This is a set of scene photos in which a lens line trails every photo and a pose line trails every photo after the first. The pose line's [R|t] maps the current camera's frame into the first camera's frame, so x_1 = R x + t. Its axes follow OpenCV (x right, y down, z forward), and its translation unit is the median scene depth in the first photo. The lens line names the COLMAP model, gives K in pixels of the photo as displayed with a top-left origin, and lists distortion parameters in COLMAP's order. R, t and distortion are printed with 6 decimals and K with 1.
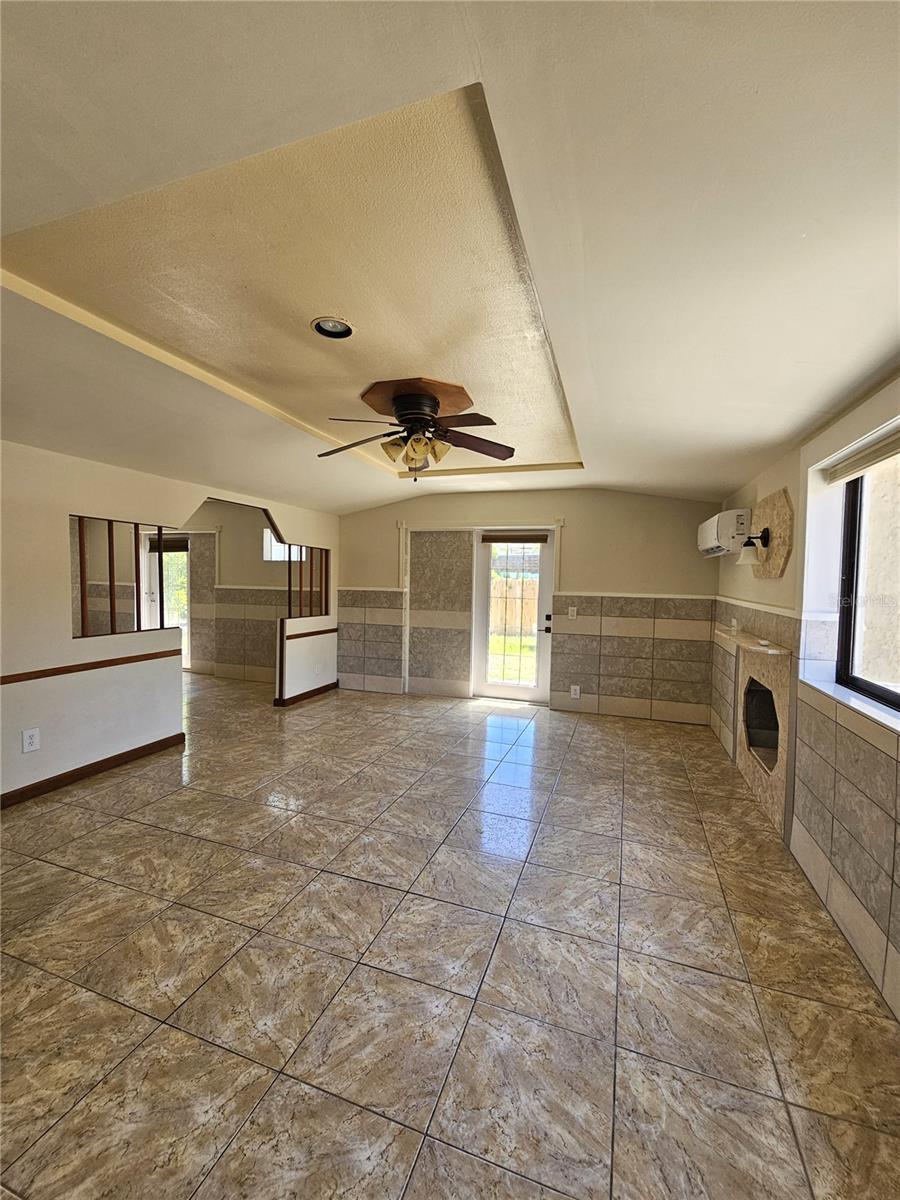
lens RADIAL K [[499.5, 0, 443.0], [0, 499.5, 601.7], [0, 0, 1]] dist [0.001445, 0.000126]
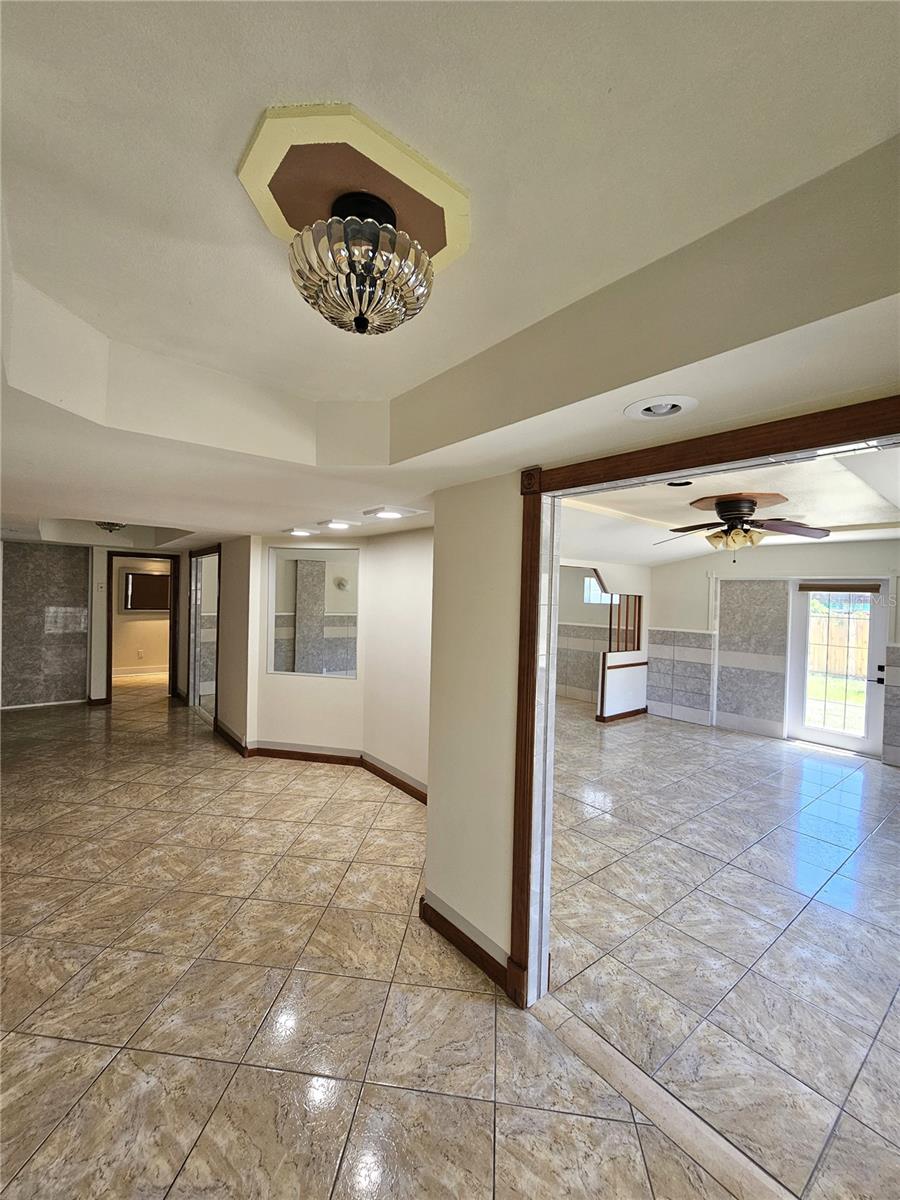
lens RADIAL K [[499.5, 0, 443.0], [0, 499.5, 601.7], [0, 0, 1]] dist [0.001445, 0.000126]
pose [[0.853292, 0.010616, -0.521325, -0.012677], [-0.031444, 0.999021, -0.031124, -0.041384], [0.520484, 0.042950, 0.852791, -0.291356]]
